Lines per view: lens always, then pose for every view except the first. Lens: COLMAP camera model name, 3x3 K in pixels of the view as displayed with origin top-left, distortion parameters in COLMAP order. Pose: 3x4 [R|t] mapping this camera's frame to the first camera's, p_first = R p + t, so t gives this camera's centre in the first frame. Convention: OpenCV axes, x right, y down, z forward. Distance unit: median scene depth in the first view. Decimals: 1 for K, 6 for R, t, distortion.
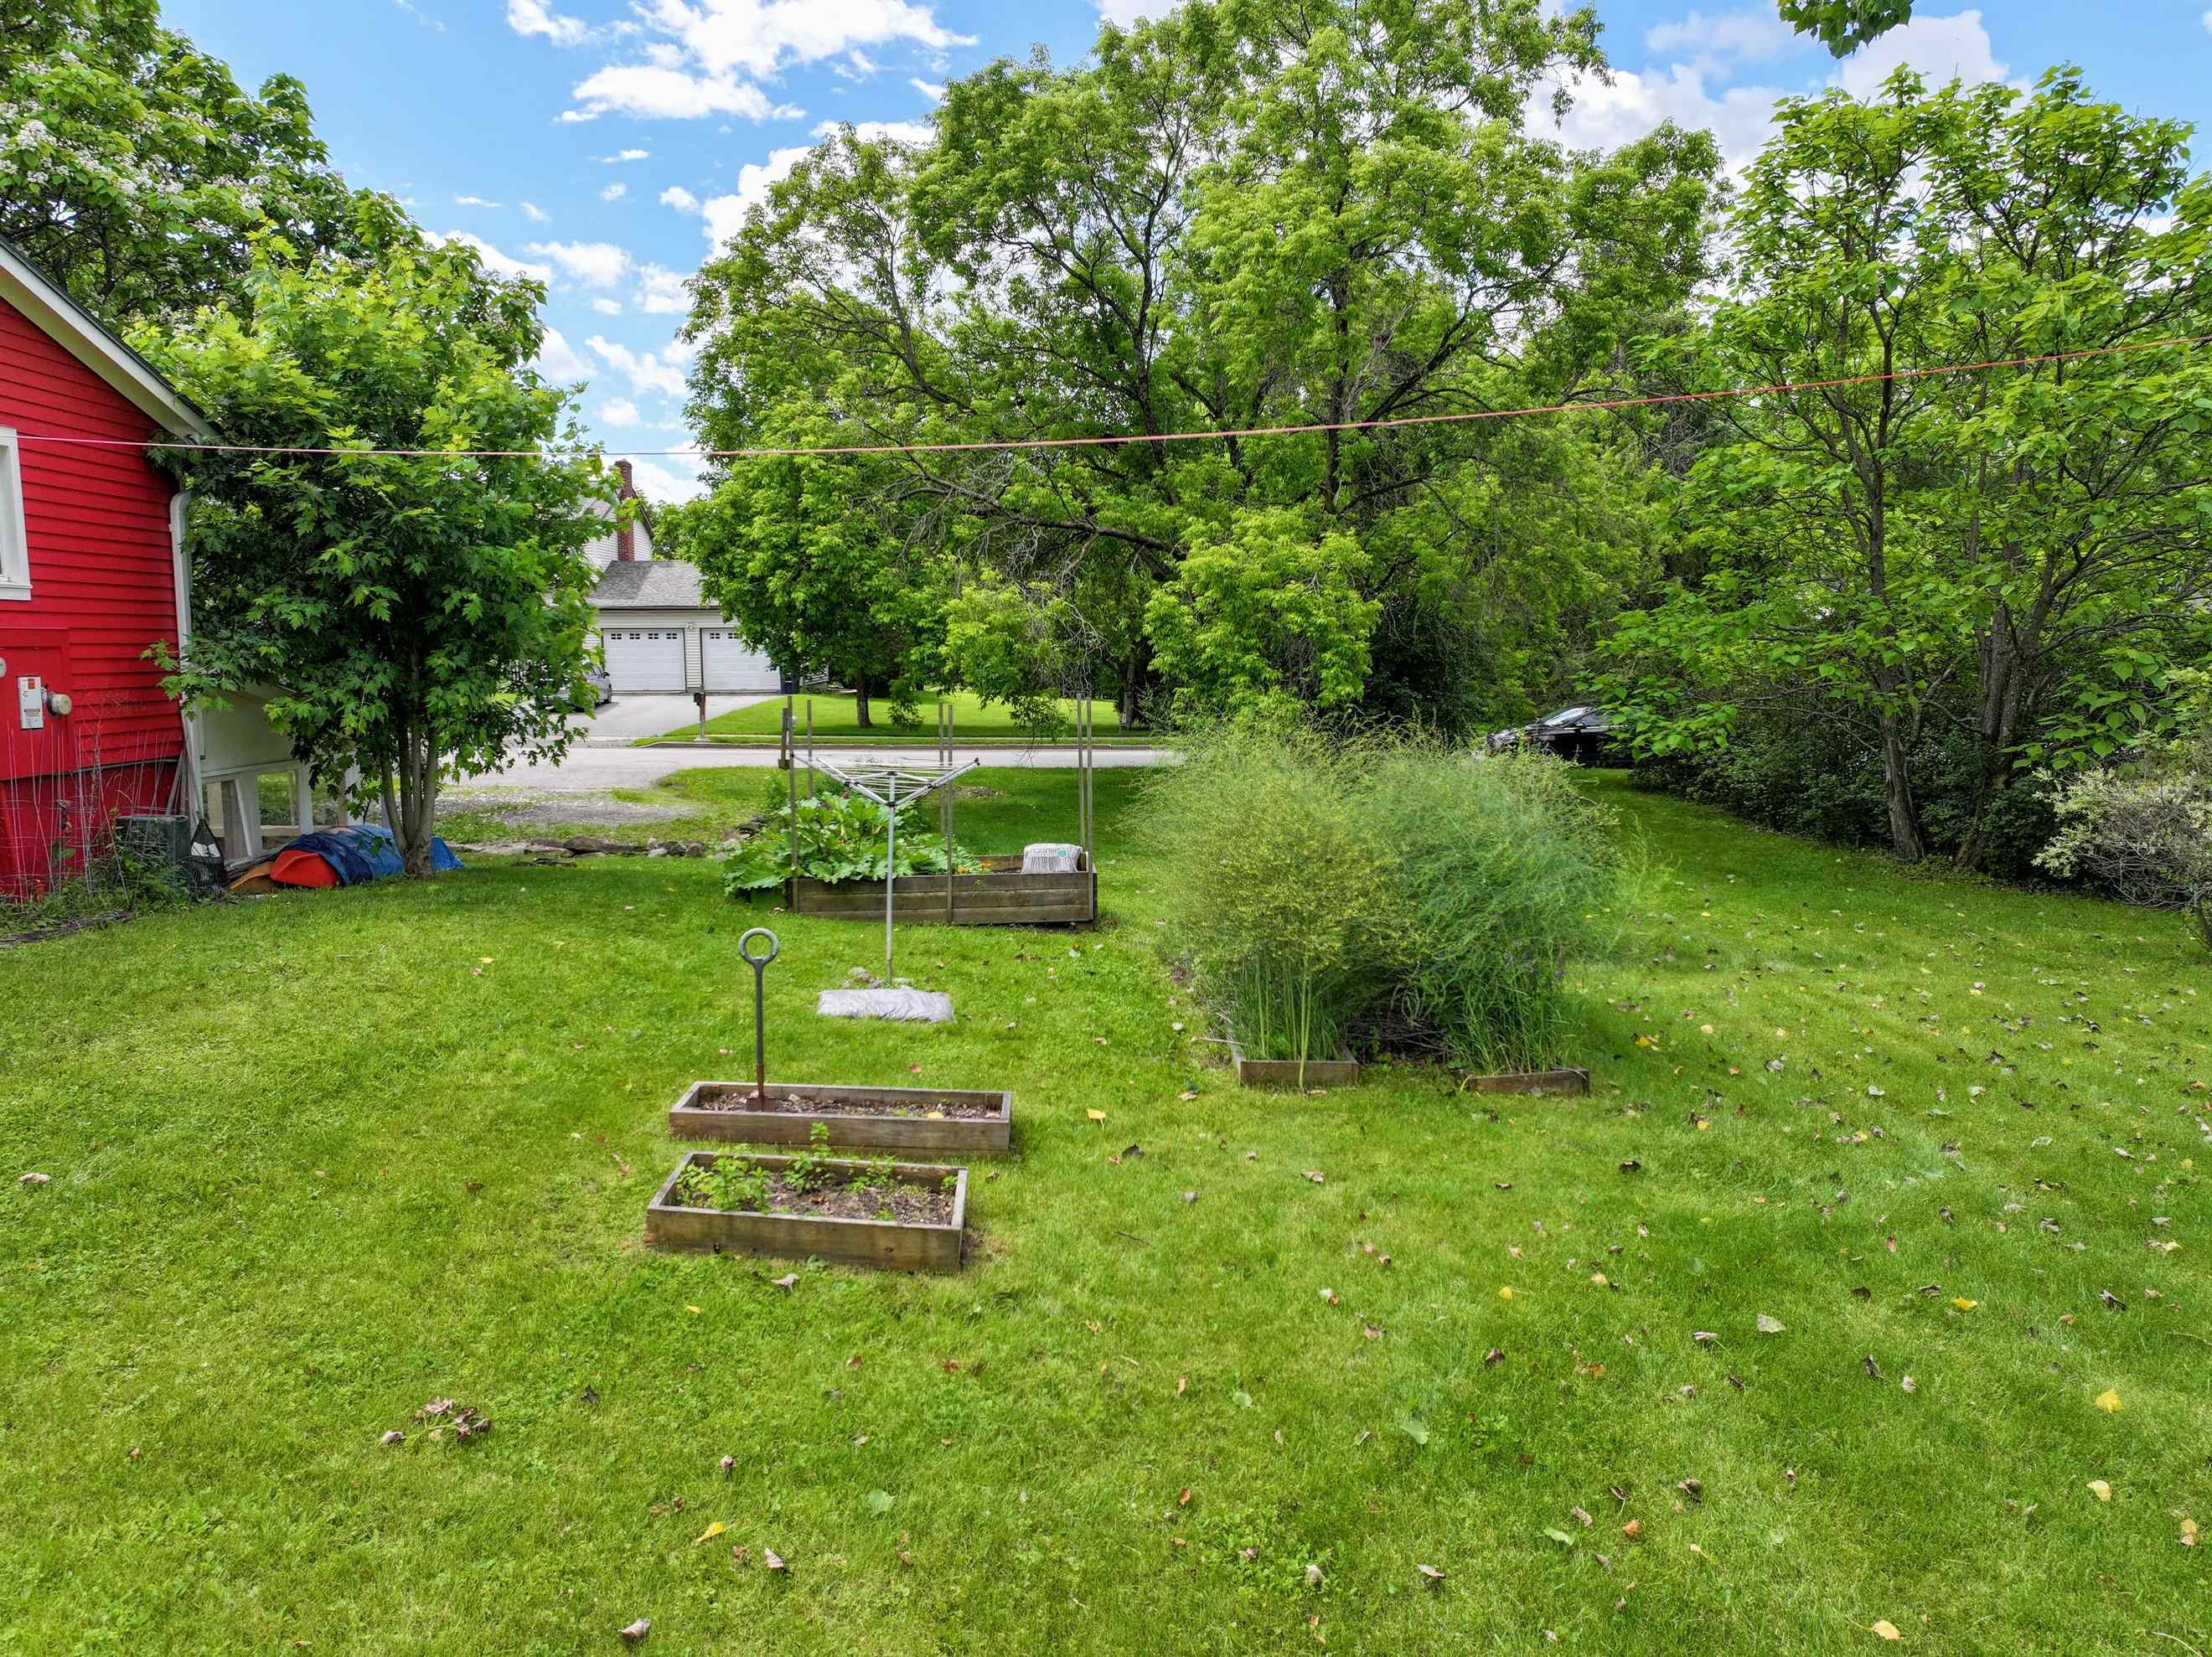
lens RADIAL K [[1549.6, 0, 1125.0], [0, 1549.6, 814.0], [0, 0, 1]] dist [0.002651, 0.007901]
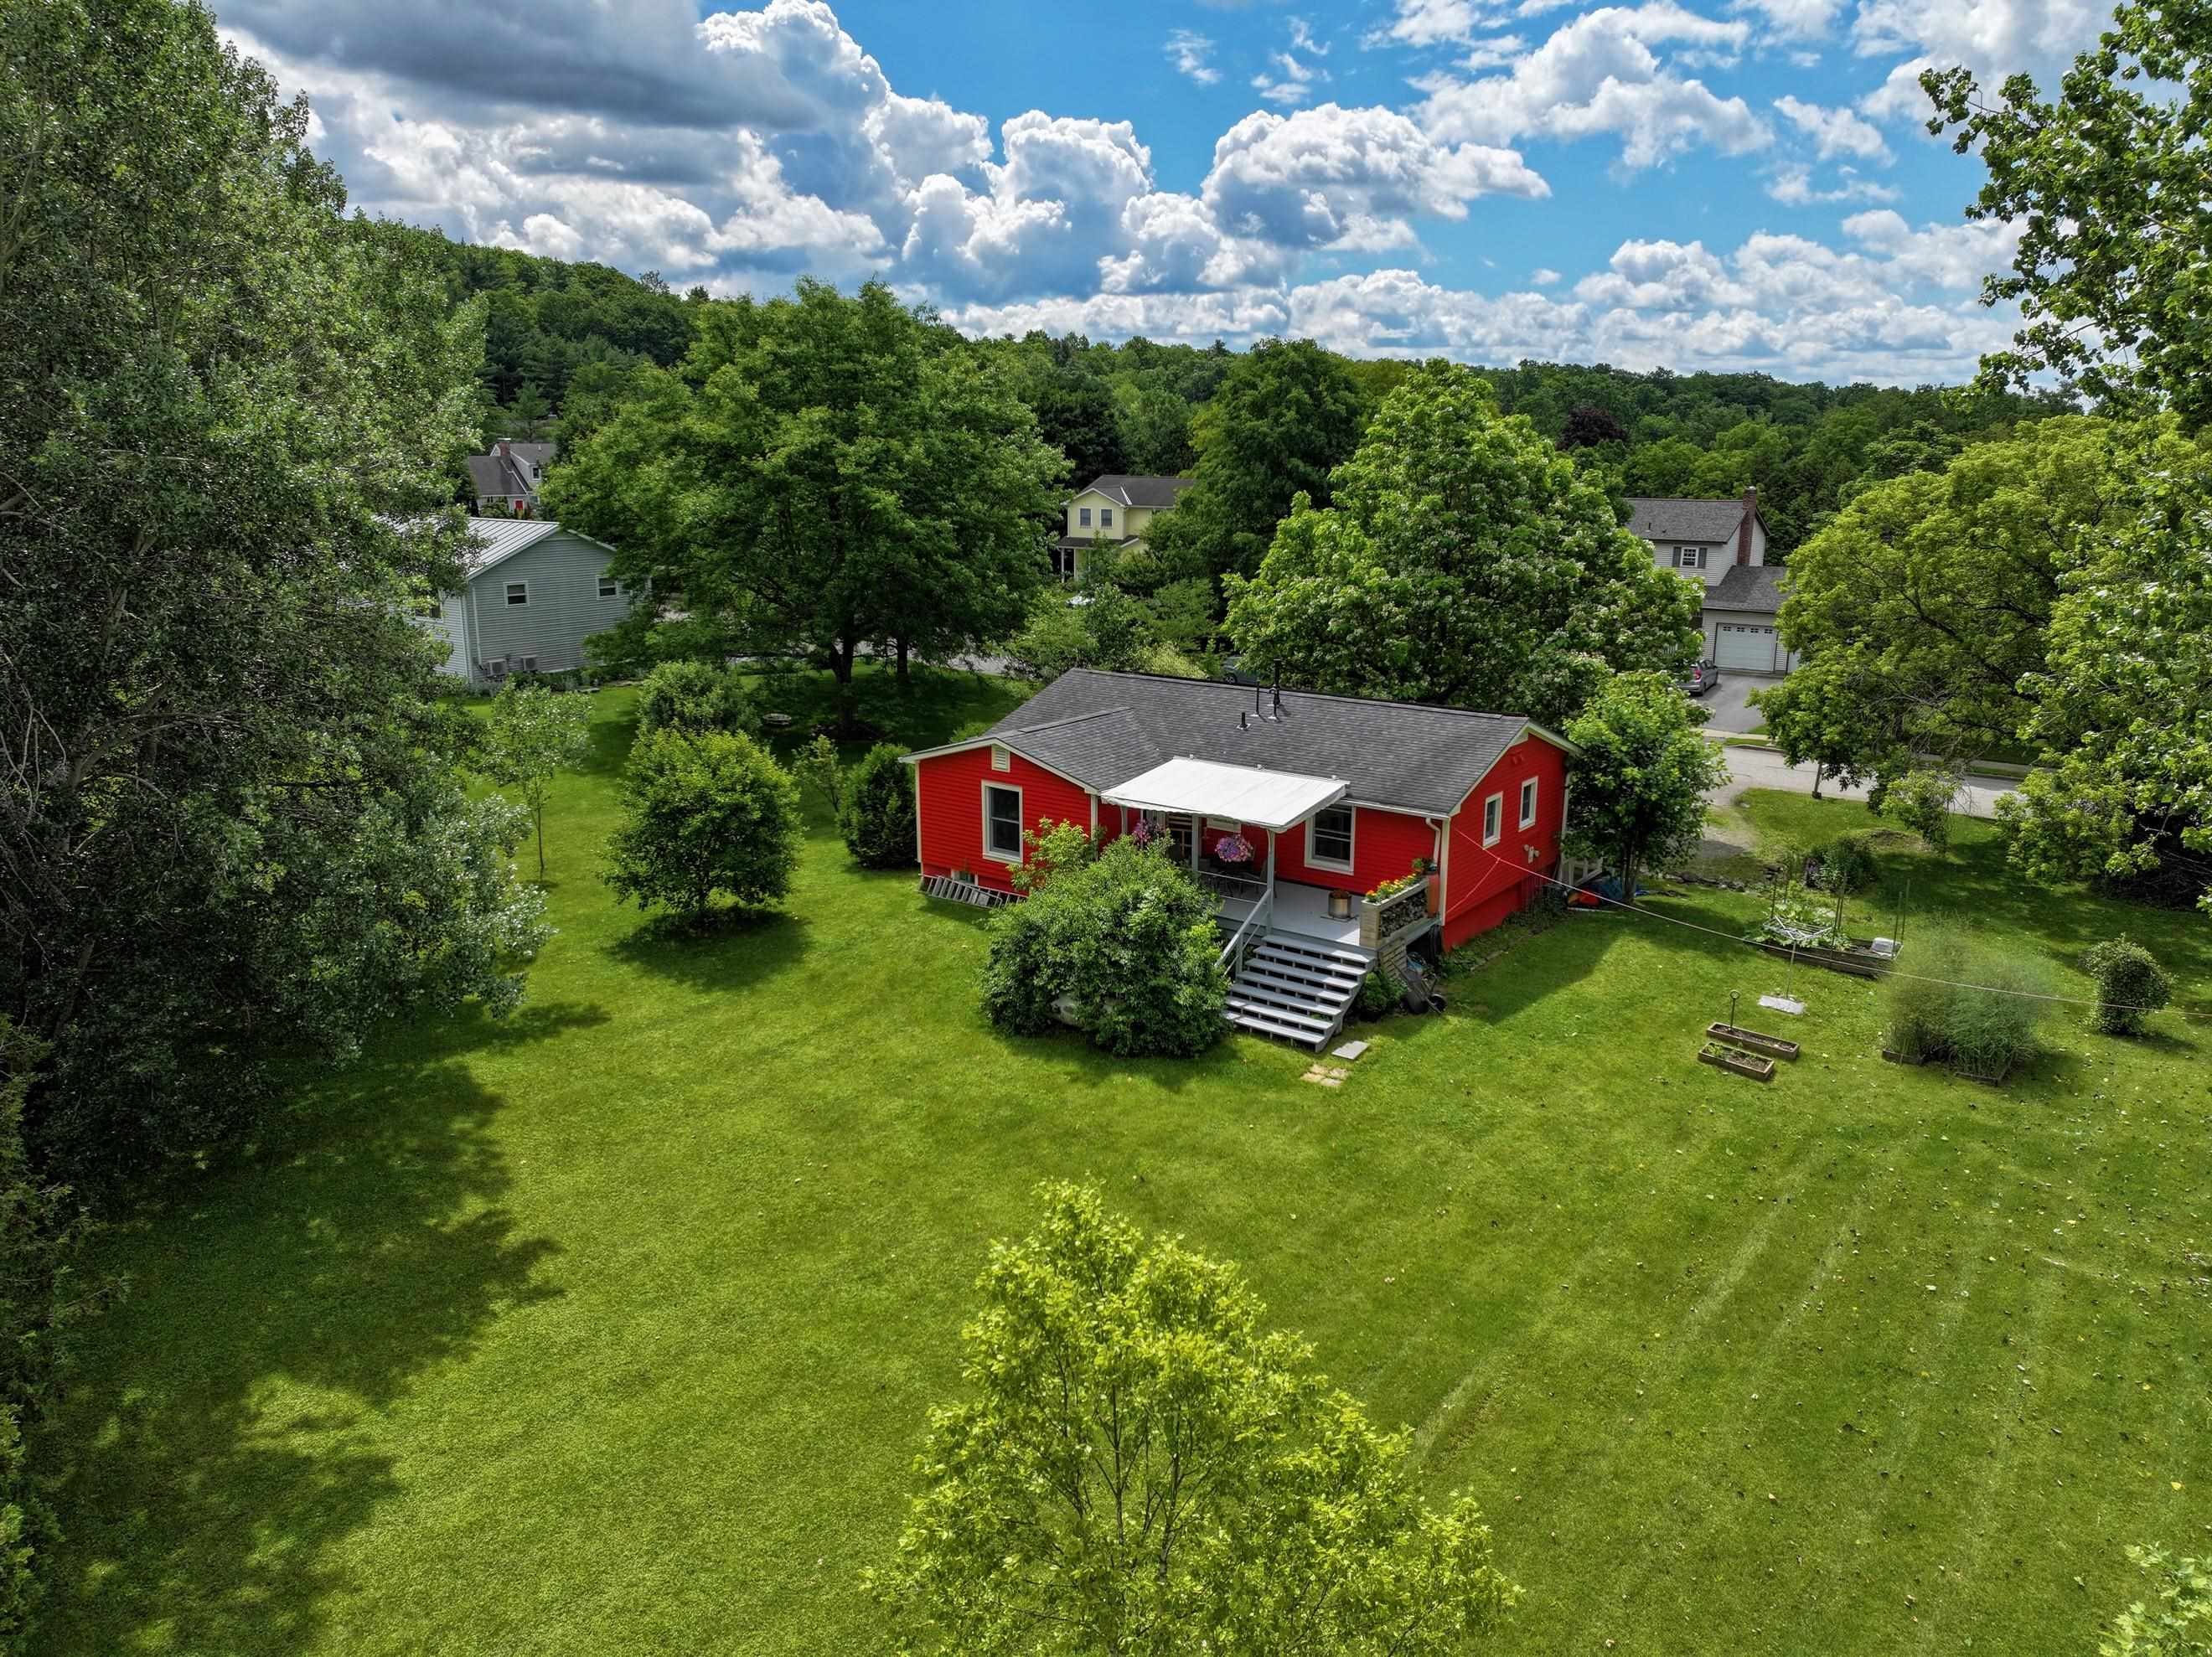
lens RADIAL K [[1549.6, 0, 1094.8], [0, 1549.6, 830.2], [0, 0, 1]] dist [0.002651, 0.007901]
pose [[0.766769, 0.163313, -0.620801, 0.382278], [-0.071862, 0.982855, 0.169799, -0.373962], [0.637888, -0.085585, 0.765359, -1.292705]]
